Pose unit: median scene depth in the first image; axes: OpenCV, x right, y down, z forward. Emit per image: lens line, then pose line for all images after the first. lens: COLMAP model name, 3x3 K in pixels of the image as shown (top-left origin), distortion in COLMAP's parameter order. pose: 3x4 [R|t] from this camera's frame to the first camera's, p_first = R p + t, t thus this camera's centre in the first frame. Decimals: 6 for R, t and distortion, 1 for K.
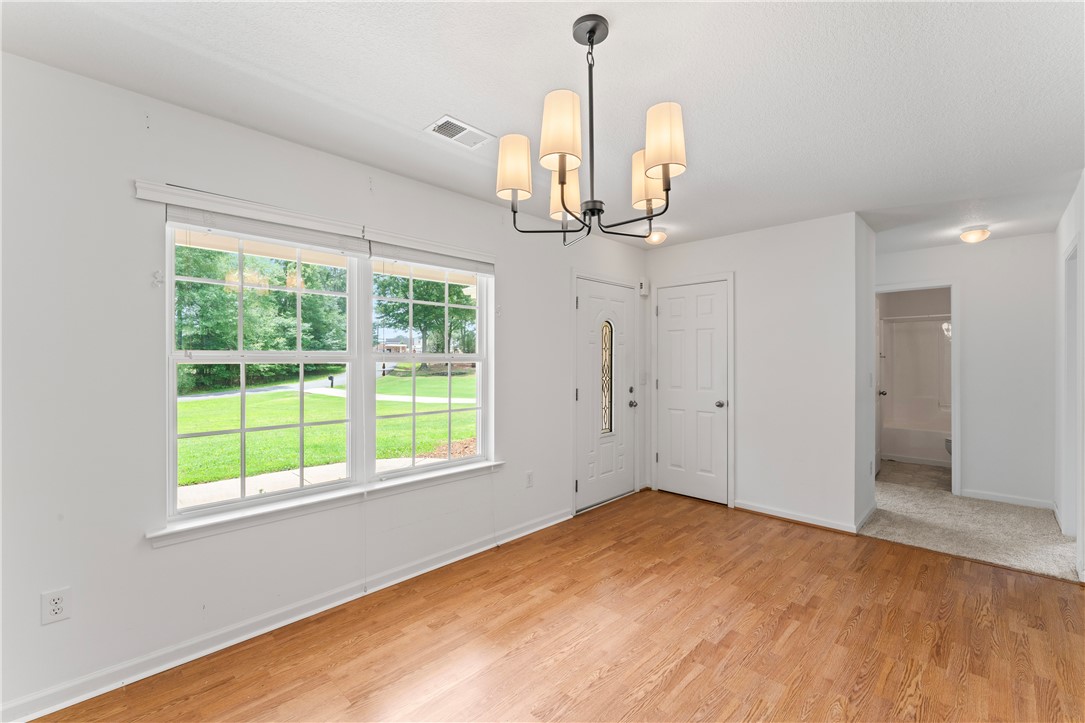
lens RADIAL K [[463.2, 0, 538.6], [0, 463.2, 358.7], [0, 0, 1]] dist [0.002379, 0.000345]
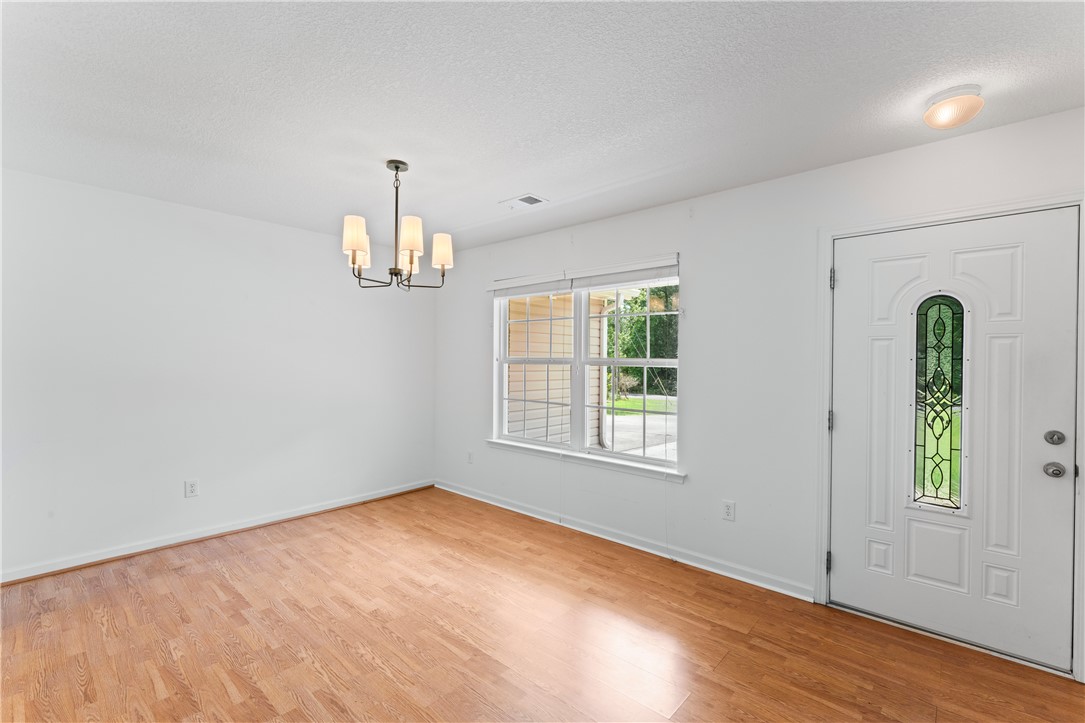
lens RADIAL K [[463.2, 0, 538.5], [0, 463.2, 362.9], [0, 0, 1]] dist [0.002379, 0.000345]
pose [[0.059060, 0.001233, -0.998254, 0.888381], [-0.011813, 0.999930, 0.000536, 0.001982], [0.998185, 0.011761, 0.059071, 0.696690]]
